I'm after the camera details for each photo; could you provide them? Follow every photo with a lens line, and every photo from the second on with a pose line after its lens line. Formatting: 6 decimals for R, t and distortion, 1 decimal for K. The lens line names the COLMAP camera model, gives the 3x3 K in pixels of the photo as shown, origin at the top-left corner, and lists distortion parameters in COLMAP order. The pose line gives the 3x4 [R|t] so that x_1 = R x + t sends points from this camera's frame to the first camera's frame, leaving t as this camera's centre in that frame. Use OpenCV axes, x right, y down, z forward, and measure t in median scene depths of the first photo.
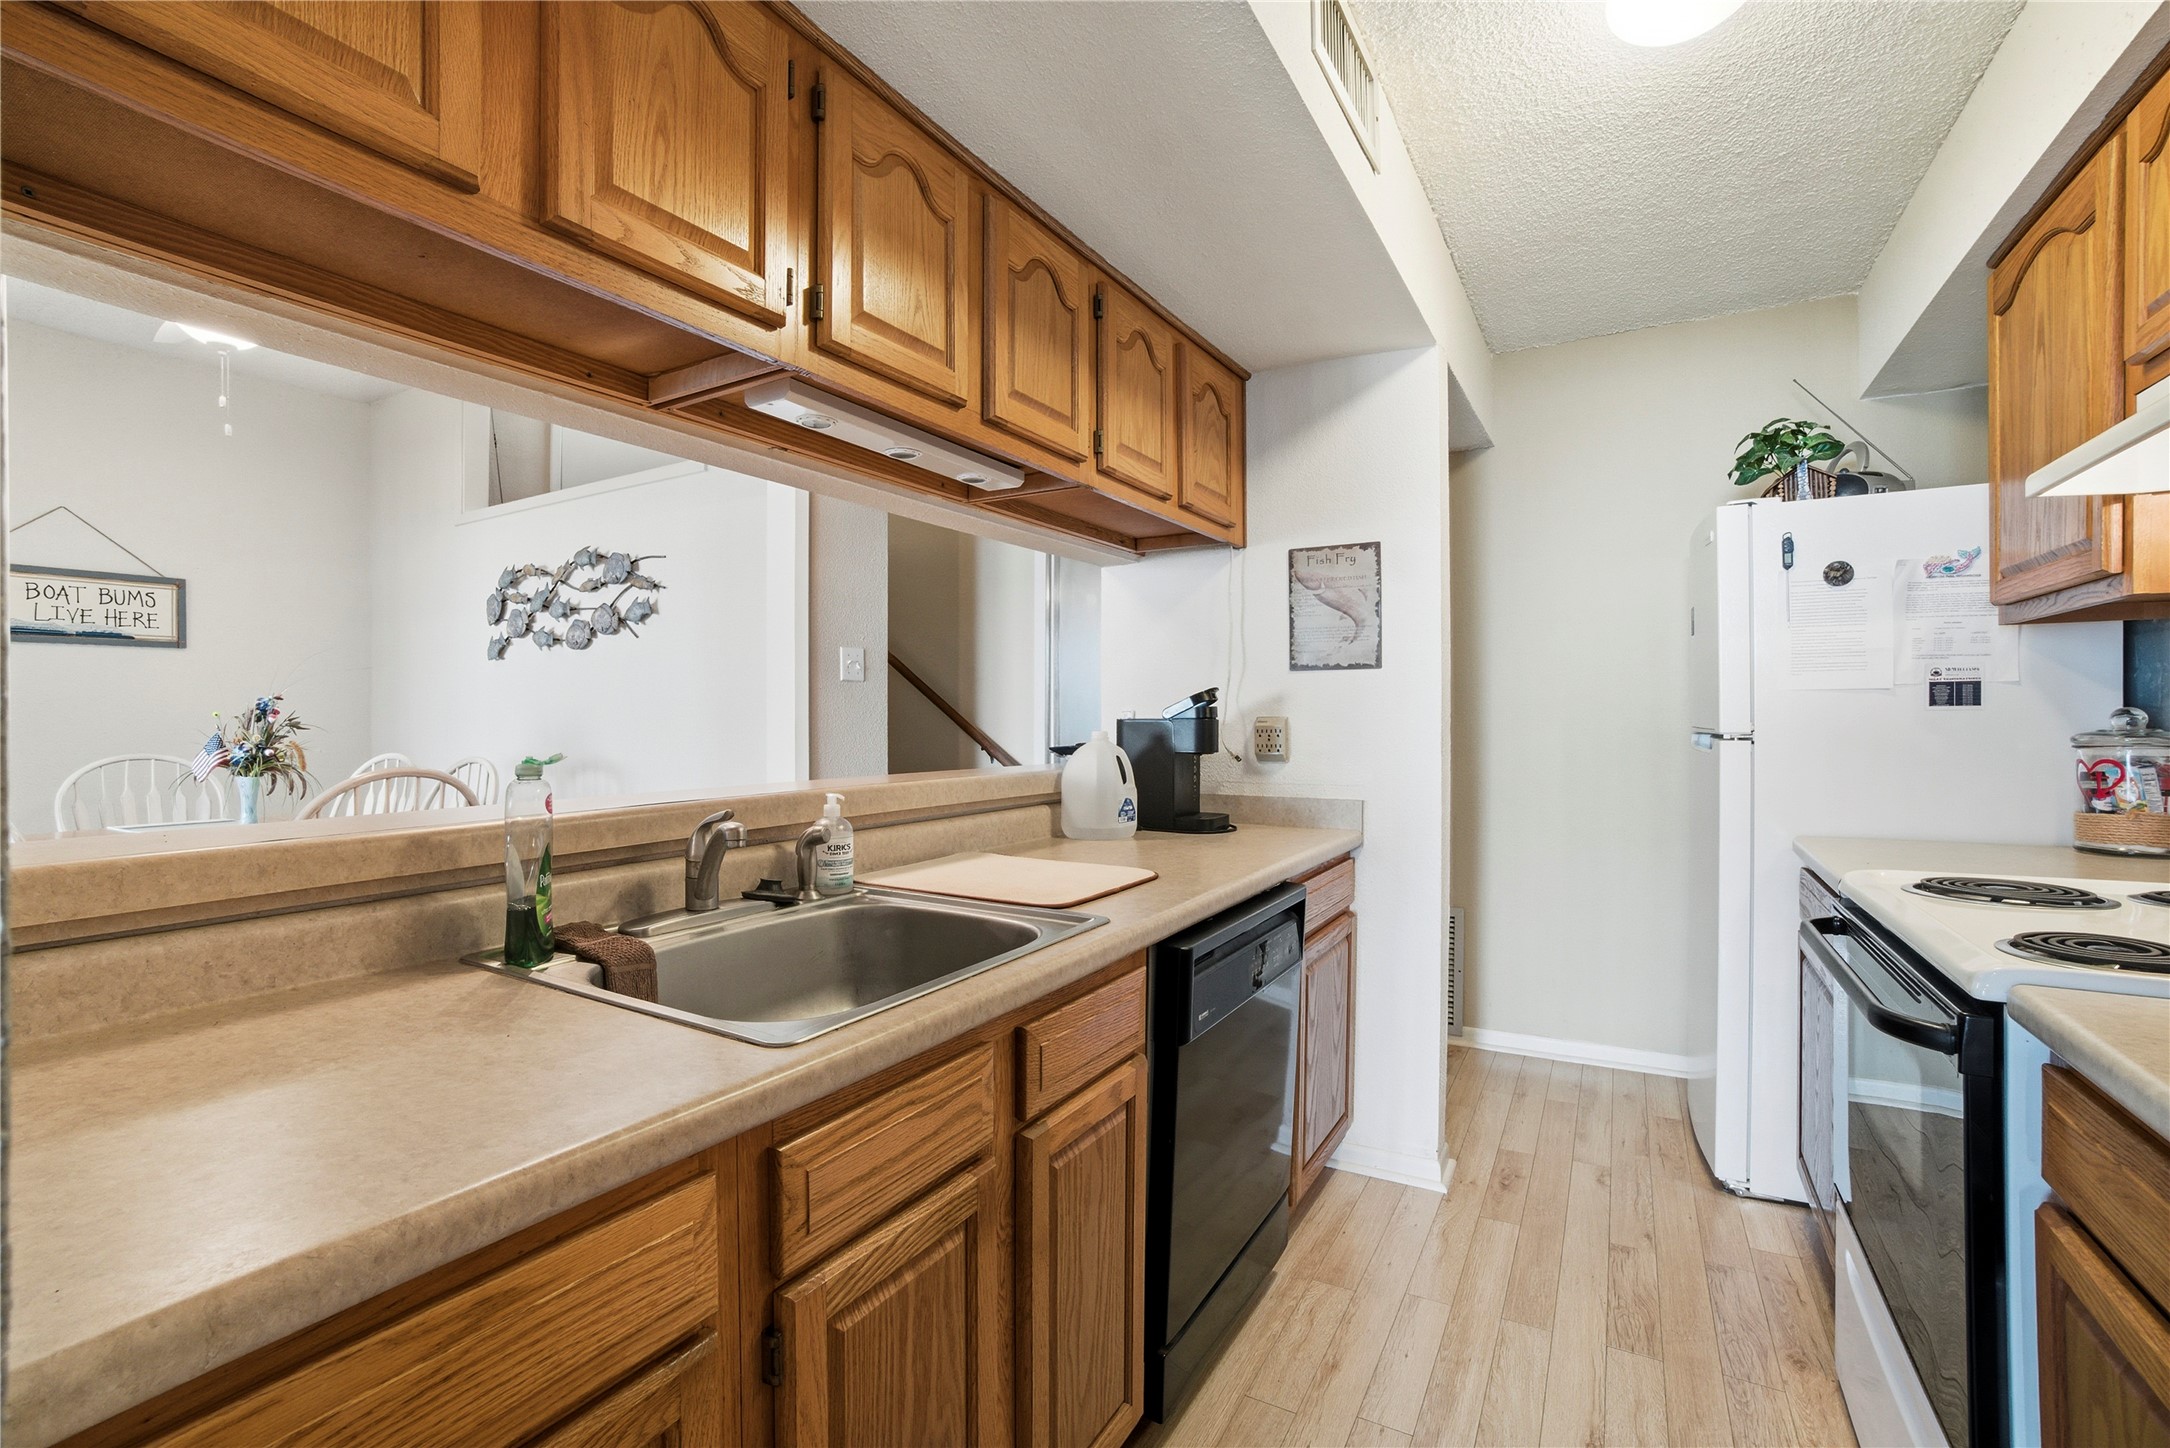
lens RADIAL K [[969.6, 0, 1068.4], [0, 969.6, 720.6], [0, 0, 1]] dist [-0.070765, 0.025247]
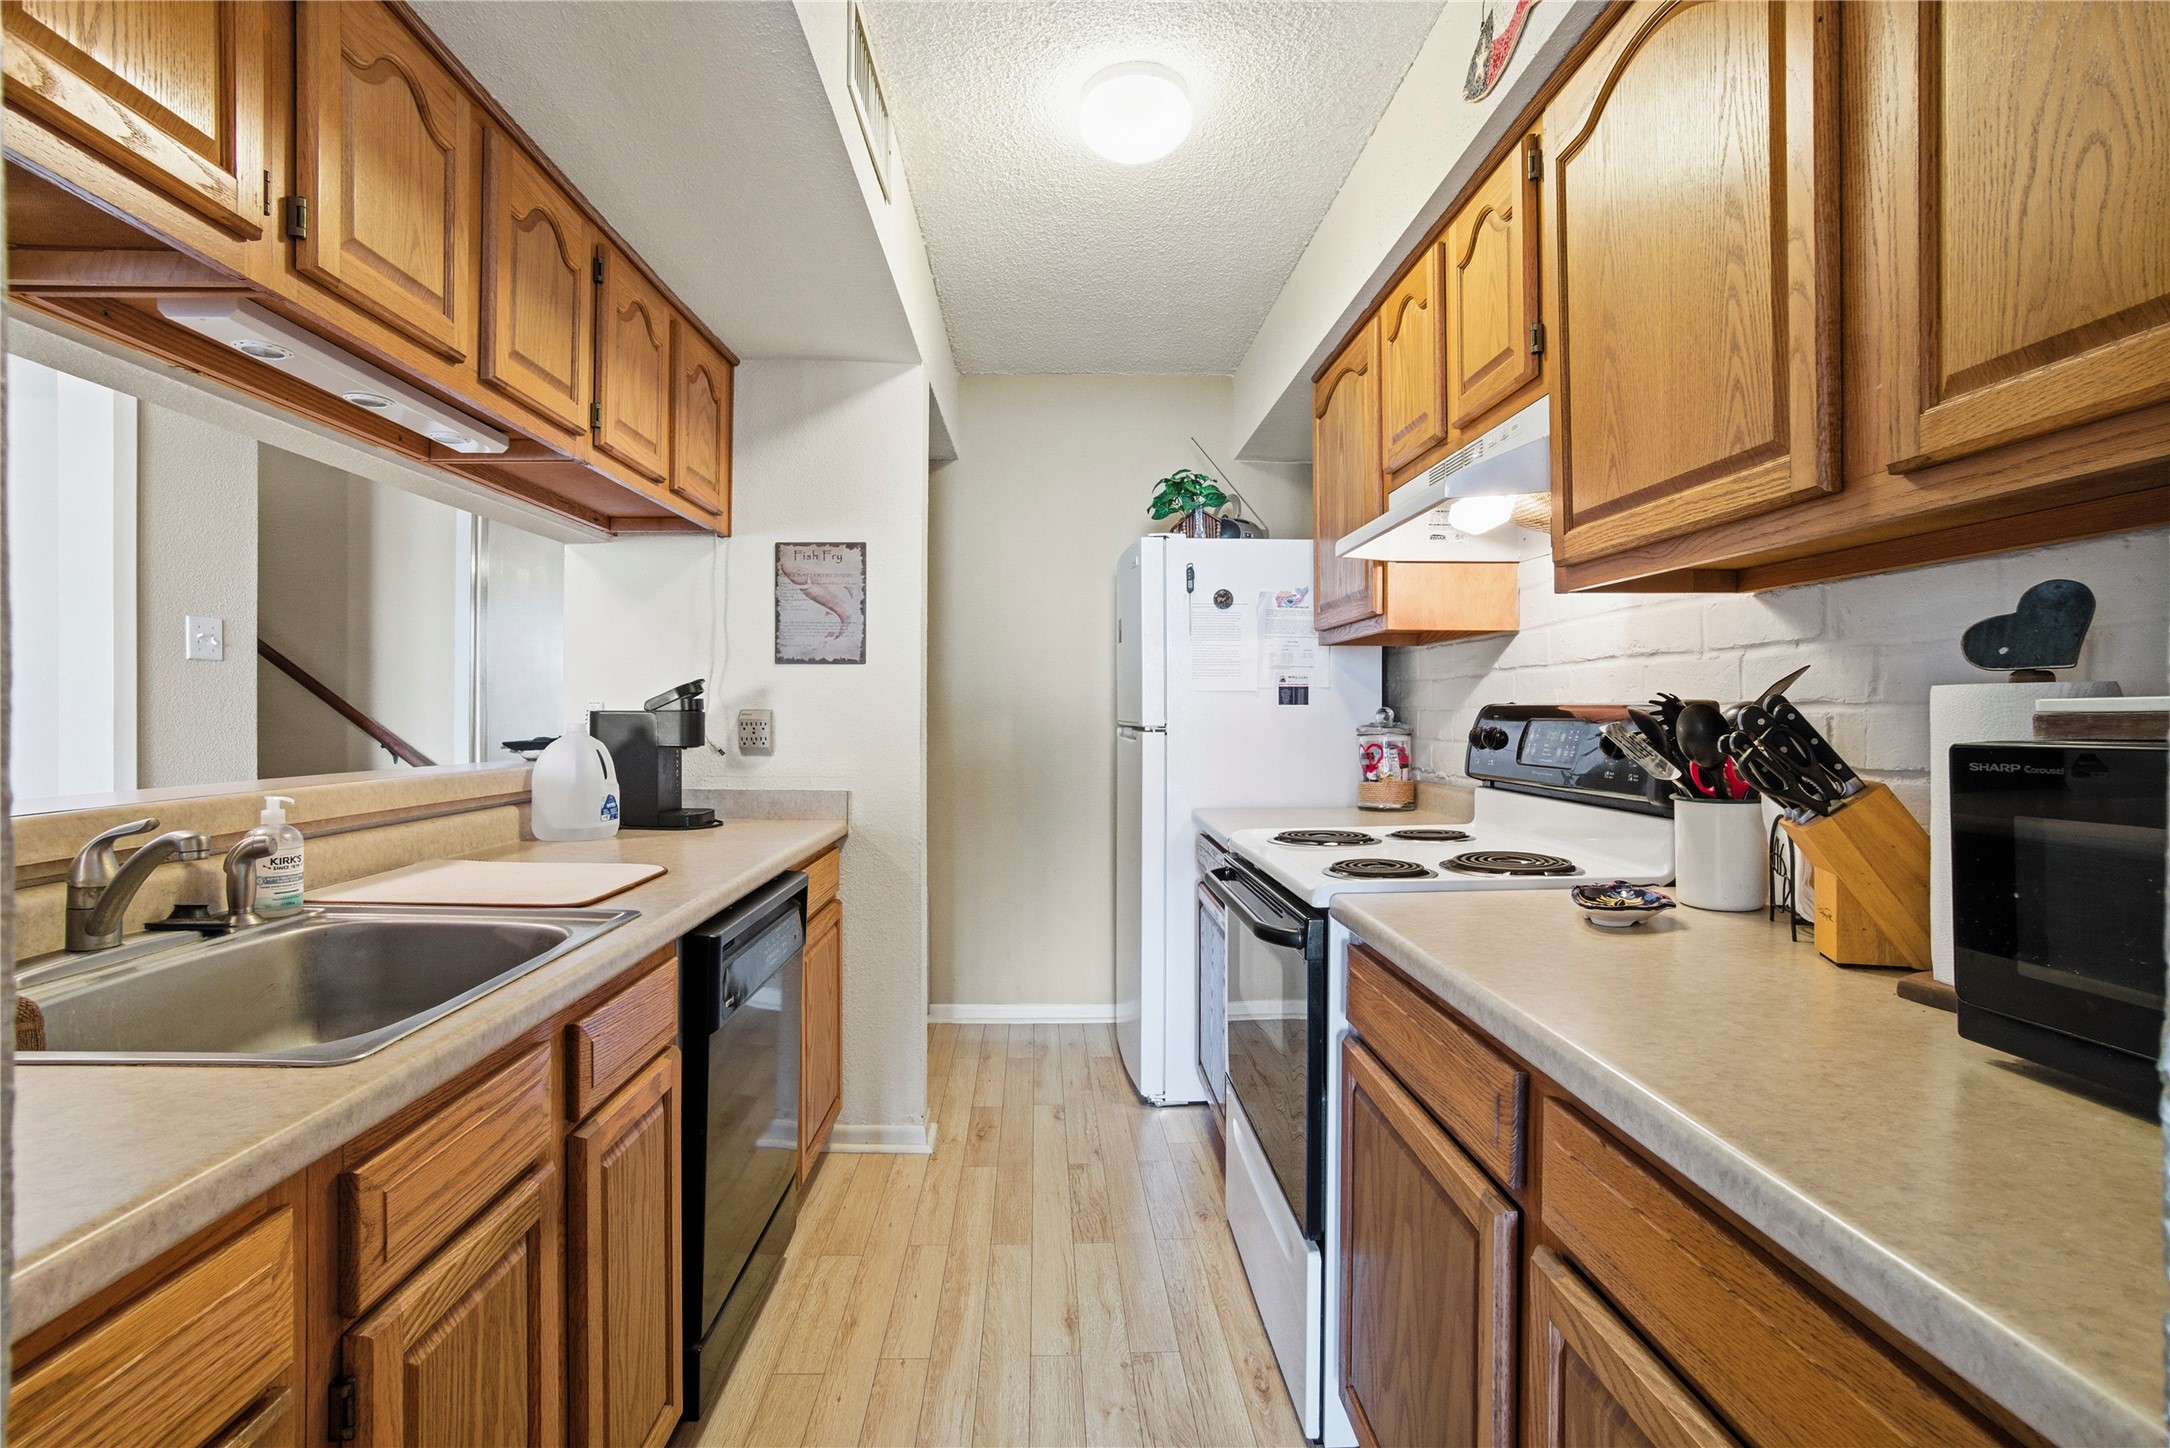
lens RADIAL K [[1000.5, 0, 1073.4], [0, 1000.5, 707.2], [0, 0, 1]] dist [-0.039928, 0.009436]
pose [[0.849801, 0.008598, 0.527034, -0.091827], [-0.004430, 0.999948, -0.009170, 0.002657], [-0.527086, 0.005458, 0.849795, -0.072542]]
